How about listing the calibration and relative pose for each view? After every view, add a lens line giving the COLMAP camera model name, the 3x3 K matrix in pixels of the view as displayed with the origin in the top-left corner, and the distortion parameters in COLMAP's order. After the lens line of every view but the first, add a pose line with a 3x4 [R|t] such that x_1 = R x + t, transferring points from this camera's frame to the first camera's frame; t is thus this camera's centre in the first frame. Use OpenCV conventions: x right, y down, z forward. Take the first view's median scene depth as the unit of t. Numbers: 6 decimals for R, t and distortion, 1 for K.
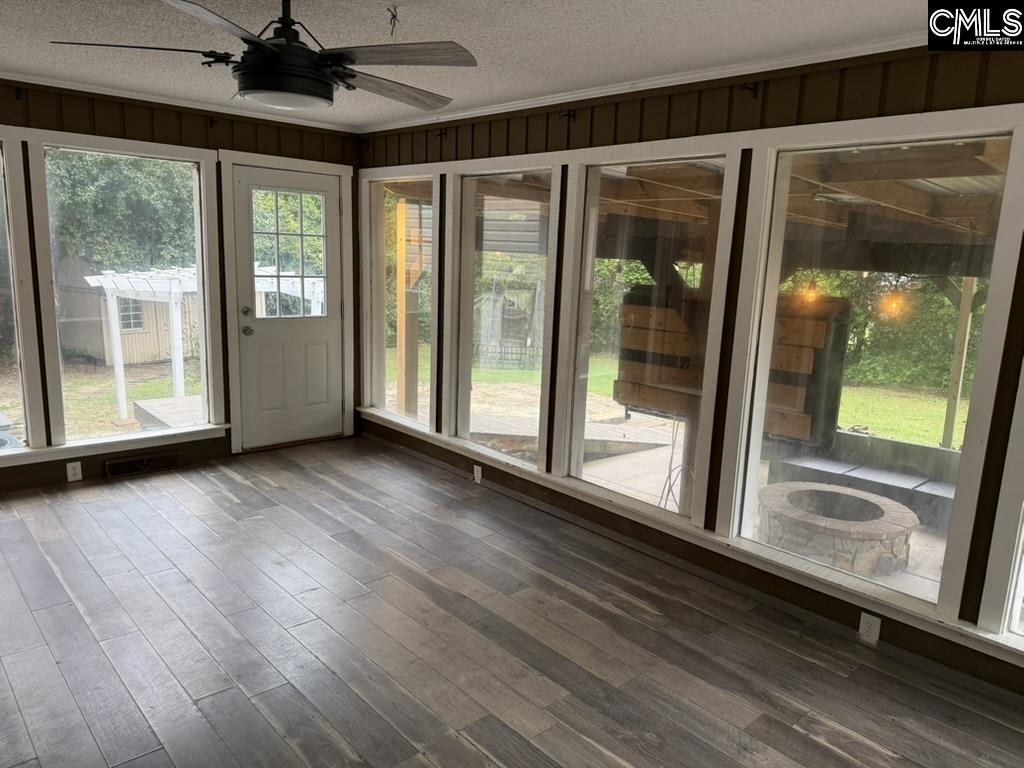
lens RADIAL K [[716.0, 0, 504.1], [0, 716.0, 386.0], [0, 0, 1]] dist [0.053350, -0.080176]
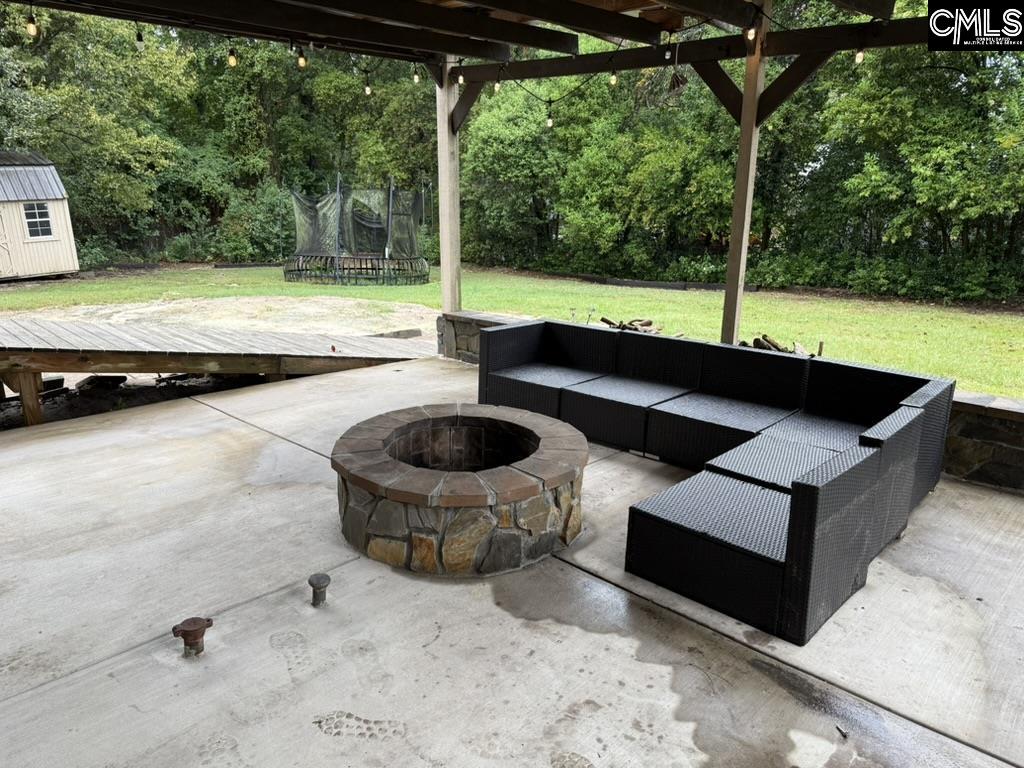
lens RADIAL K [[716.0, 0, 504.1], [0, 716.0, 386.0], [0, 0, 1]] dist [0.053350, -0.080176]
pose [[0.997868, -0.040508, 0.051168, 0.307265], [0.035280, 0.994438, 0.099242, 0.043188], [-0.054903, -0.097226, 0.993747, 0.288379]]
